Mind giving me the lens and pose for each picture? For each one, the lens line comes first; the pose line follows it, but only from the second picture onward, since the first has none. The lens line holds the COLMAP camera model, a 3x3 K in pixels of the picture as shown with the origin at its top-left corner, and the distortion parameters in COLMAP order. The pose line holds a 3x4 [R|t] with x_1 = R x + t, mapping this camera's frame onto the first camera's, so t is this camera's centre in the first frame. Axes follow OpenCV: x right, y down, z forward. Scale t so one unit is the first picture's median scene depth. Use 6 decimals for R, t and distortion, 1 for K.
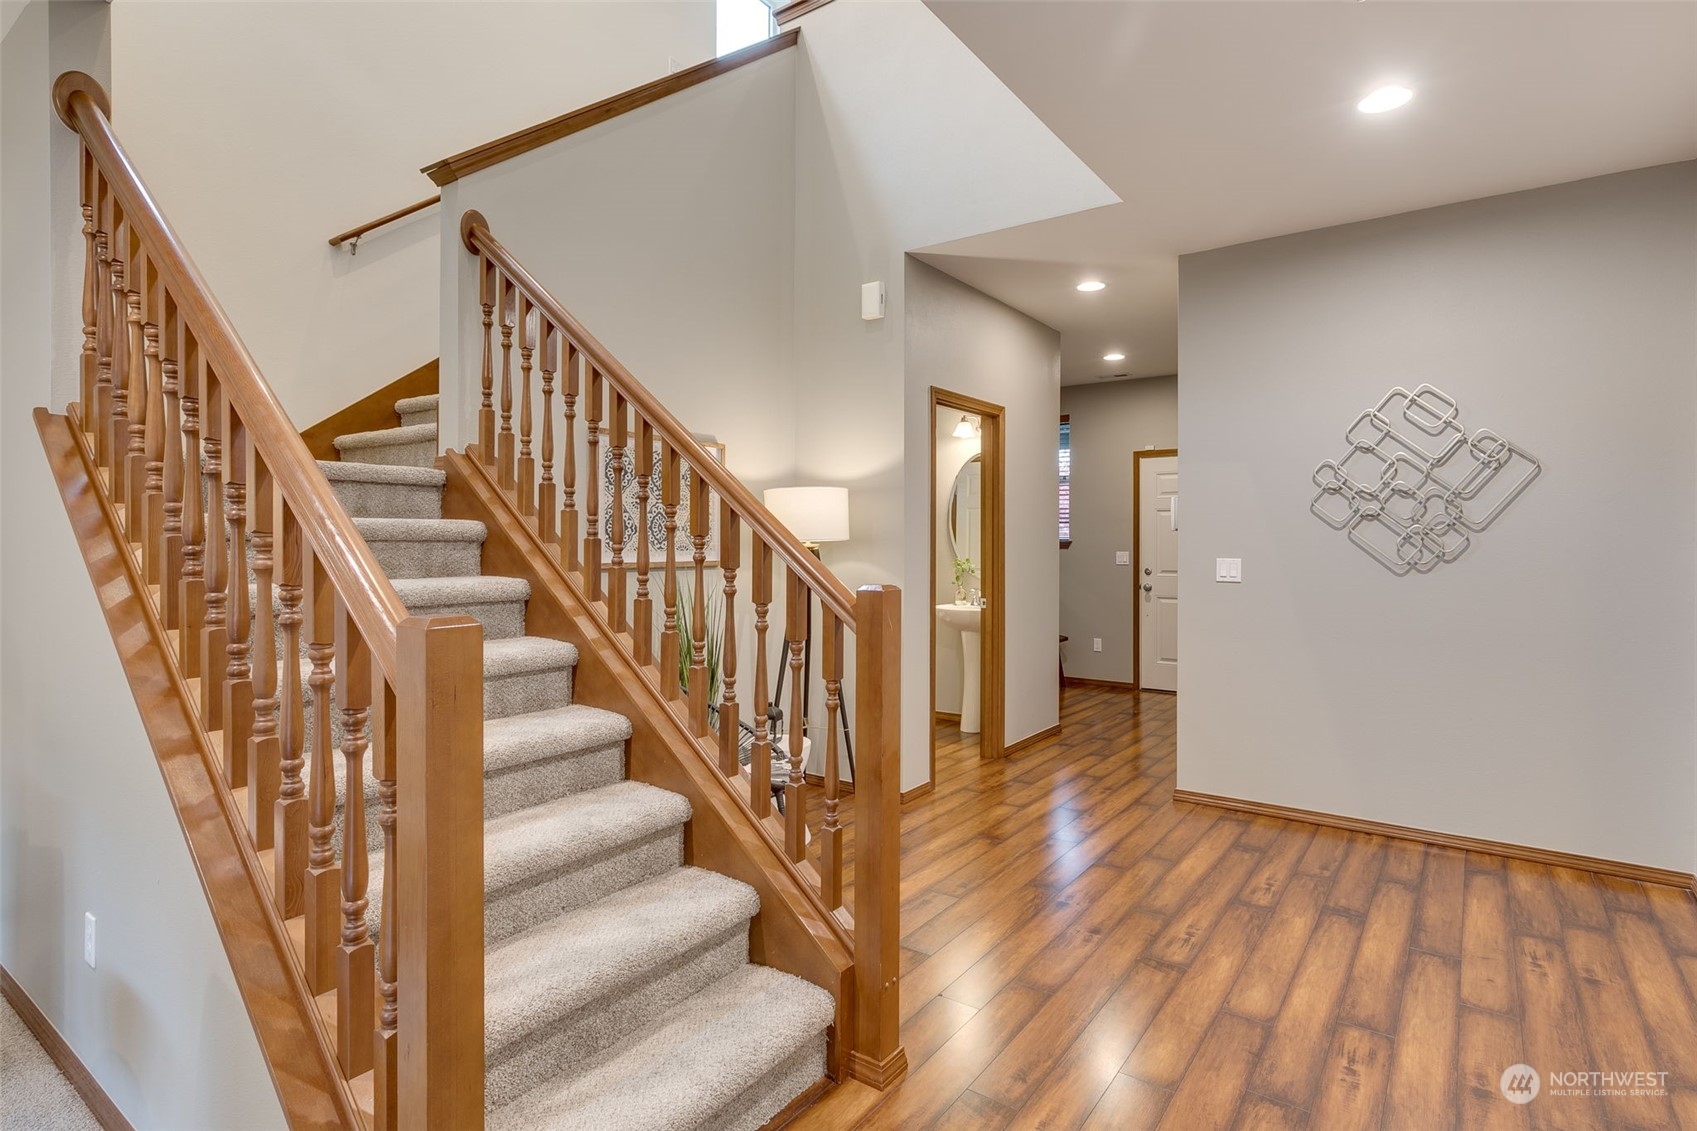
lens RADIAL K [[850.2, 0, 849.4], [0, 850.2, 549.7], [0, 0, 1]] dist [-0.001575, -0.000196]
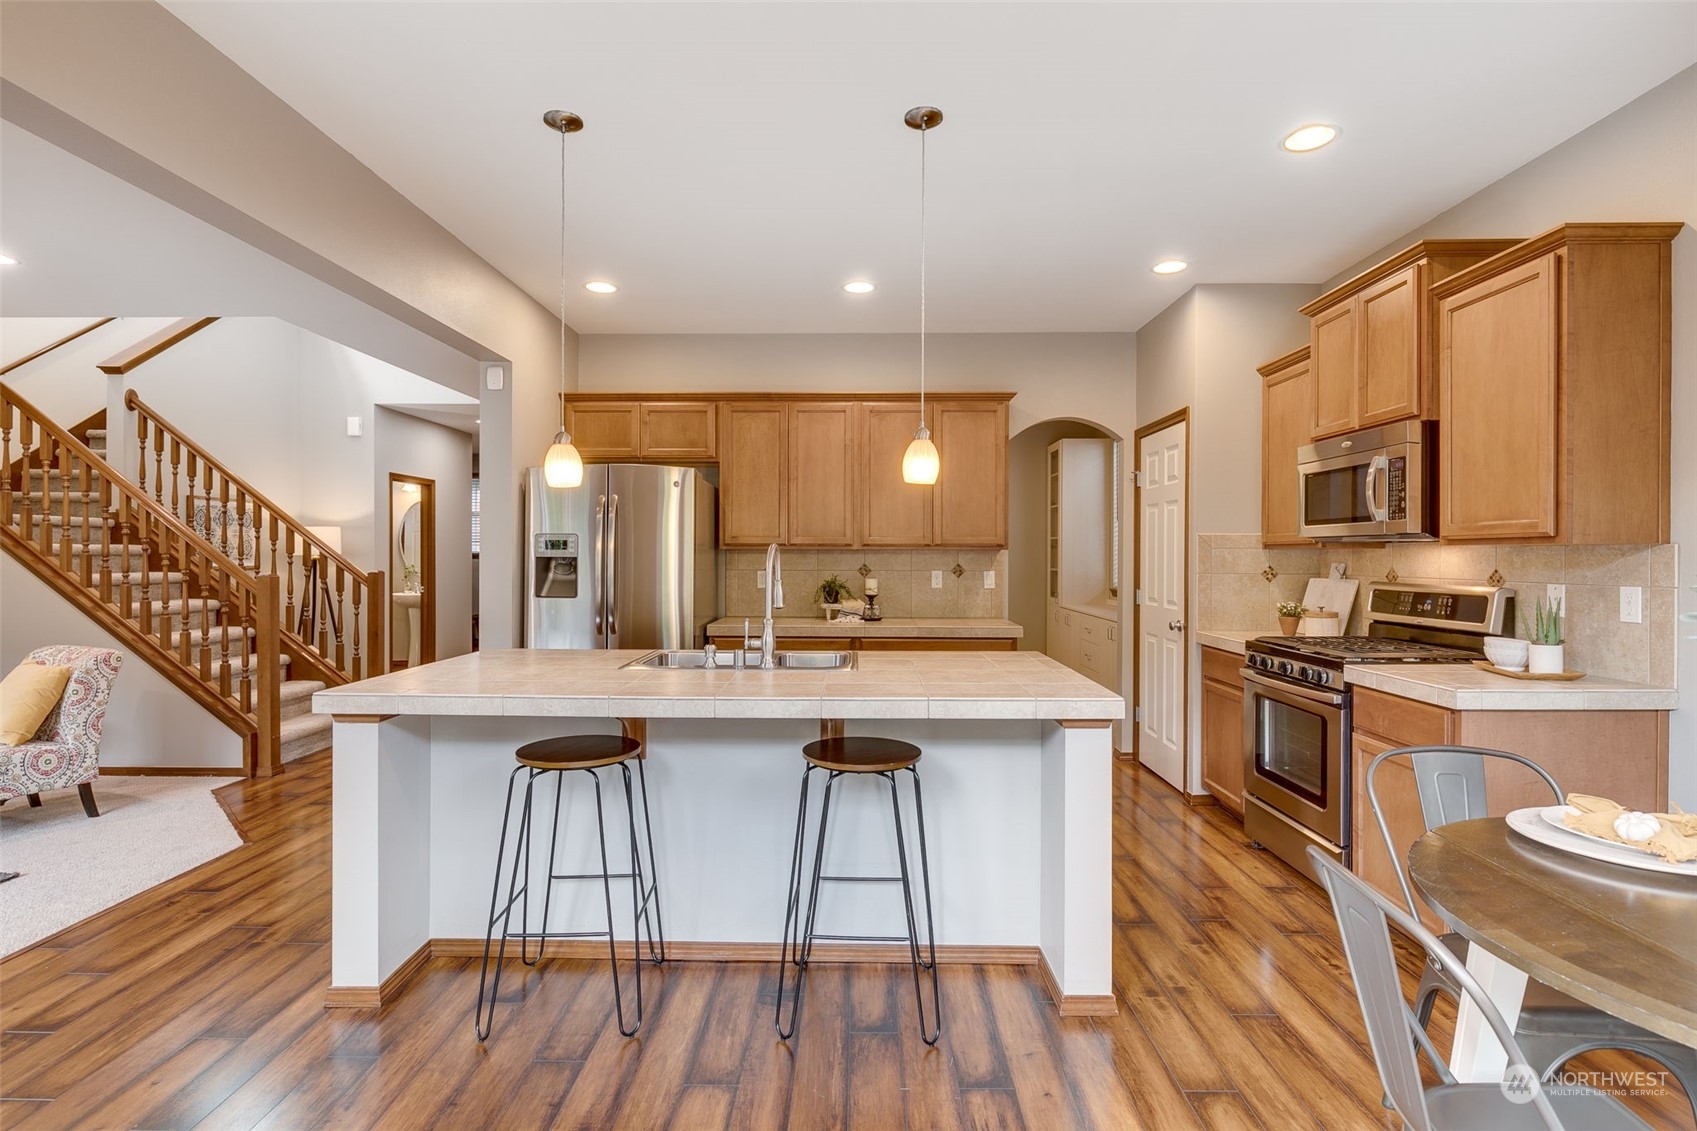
lens RADIAL K [[850.2, 0, 849.4], [0, 850.2, 549.7], [0, 0, 1]] dist [-0.001575, -0.000196]
pose [[0.820135, -0.004930, 0.572149, -0.120455], [0.013017, 0.999865, -0.010043, 0.009503], [-0.572022, 0.015684, 0.820088, -0.927659]]
